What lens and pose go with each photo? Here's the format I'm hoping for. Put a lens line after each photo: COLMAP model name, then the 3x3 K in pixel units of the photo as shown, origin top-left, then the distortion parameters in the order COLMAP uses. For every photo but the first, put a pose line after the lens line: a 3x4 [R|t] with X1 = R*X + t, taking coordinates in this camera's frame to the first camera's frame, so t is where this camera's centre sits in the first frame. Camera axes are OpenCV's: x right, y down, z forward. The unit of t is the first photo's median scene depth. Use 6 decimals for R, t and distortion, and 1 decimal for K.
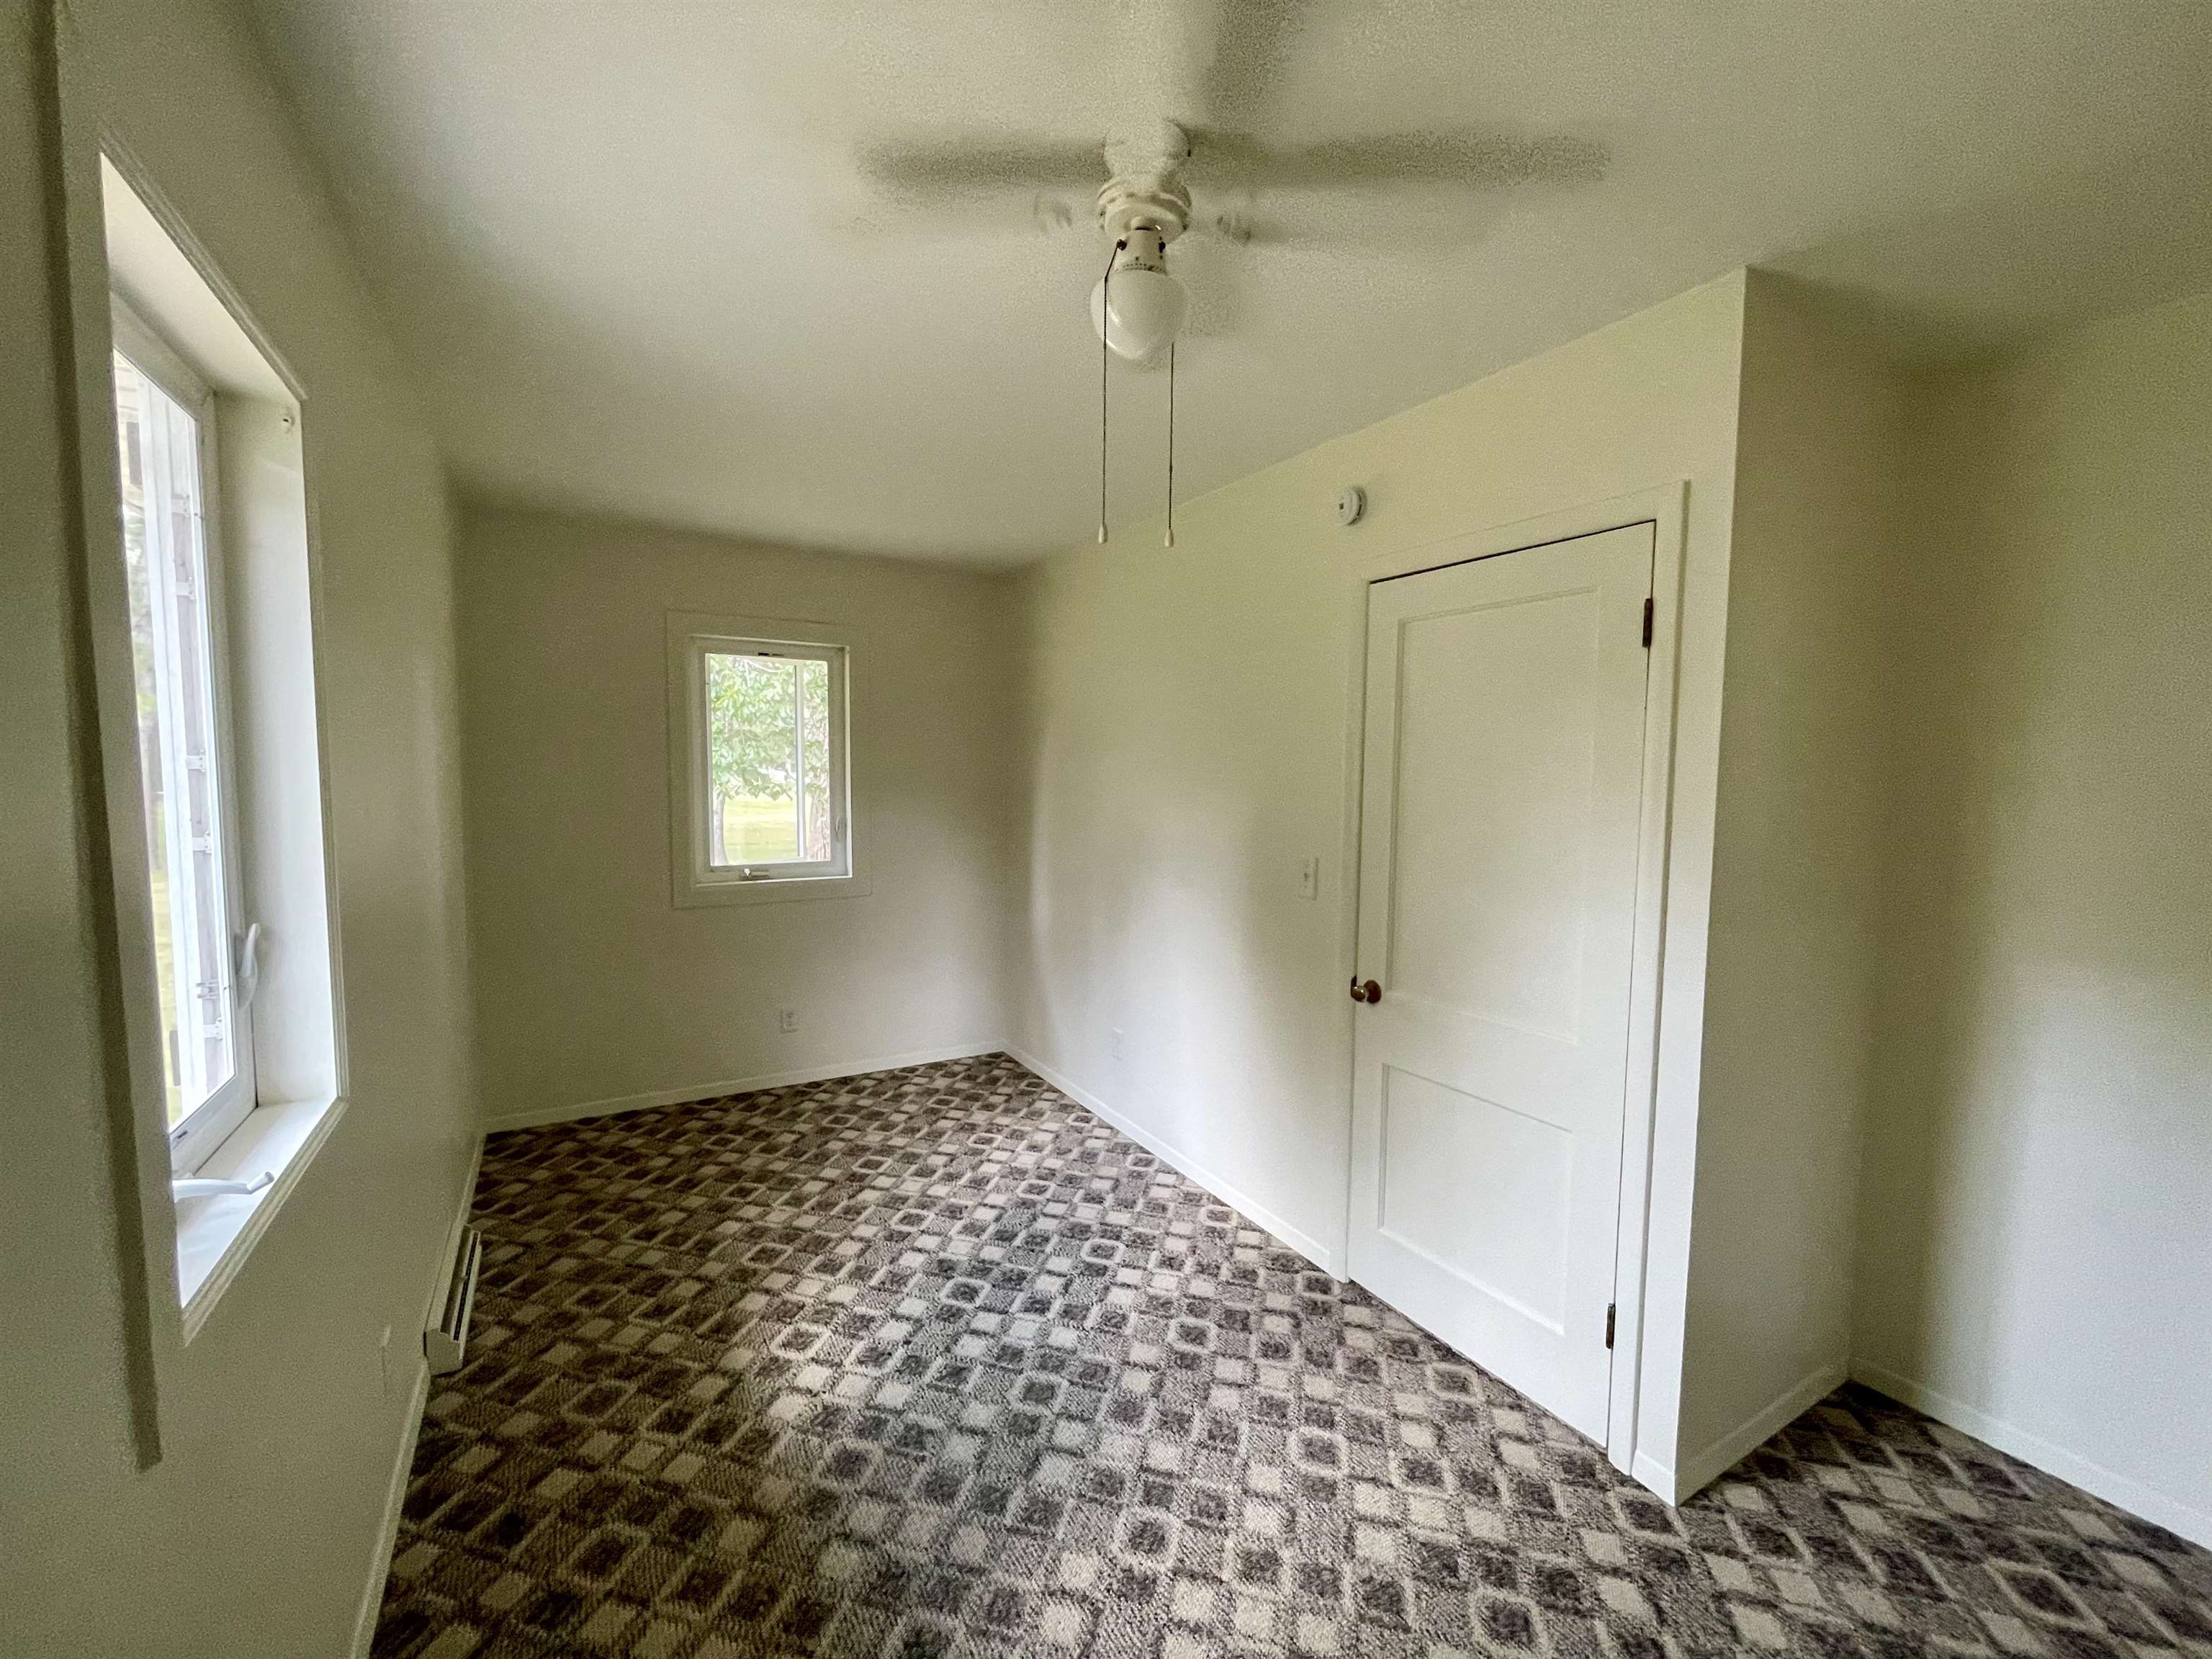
lens RADIAL K [[897.6, 0, 1100.0], [0, 897.6, 880.2], [0, 0, 1]] dist [-0.001133, -0.000015]
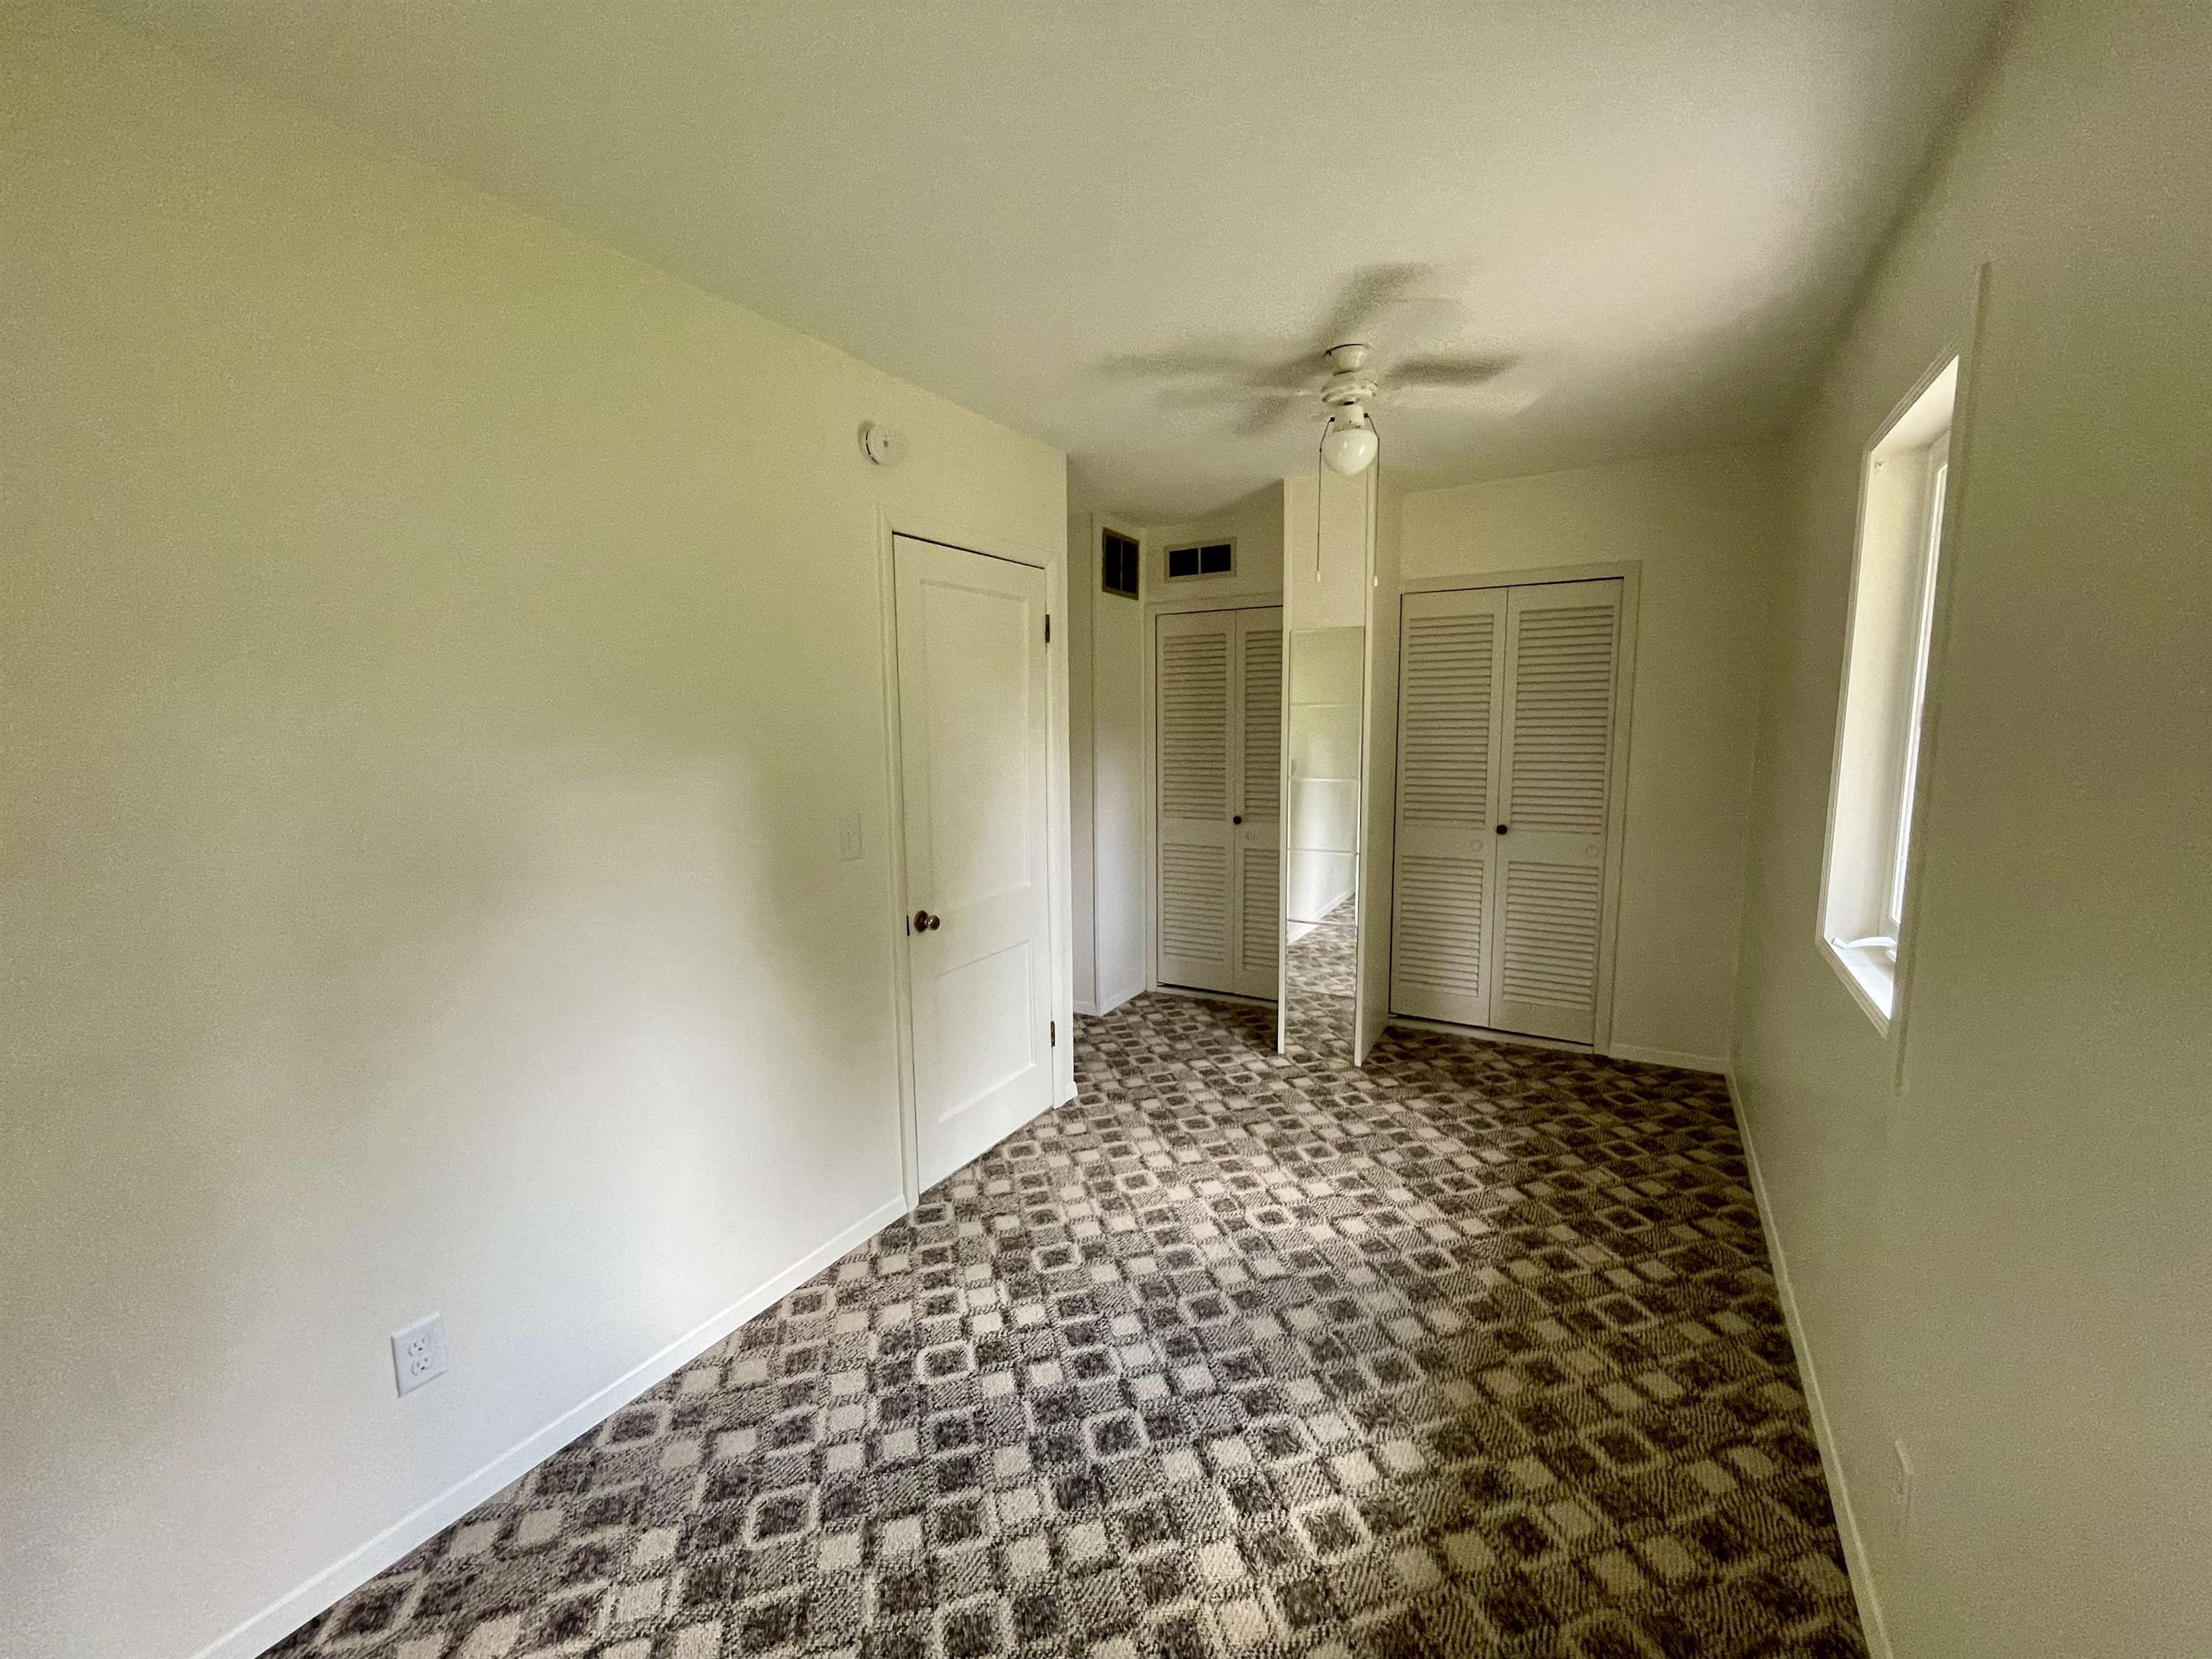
lens RADIAL K [[938.1, 0, 1106.0], [0, 938.1, 829.5], [0, 0, 1]] dist [-0.001033, -0.000295]
pose [[-0.508674, -0.107269, 0.854251, -0.854719], [0.113714, 0.975145, 0.190163, -0.190769], [-0.853417, 0.193871, -0.483833, 1.470750]]
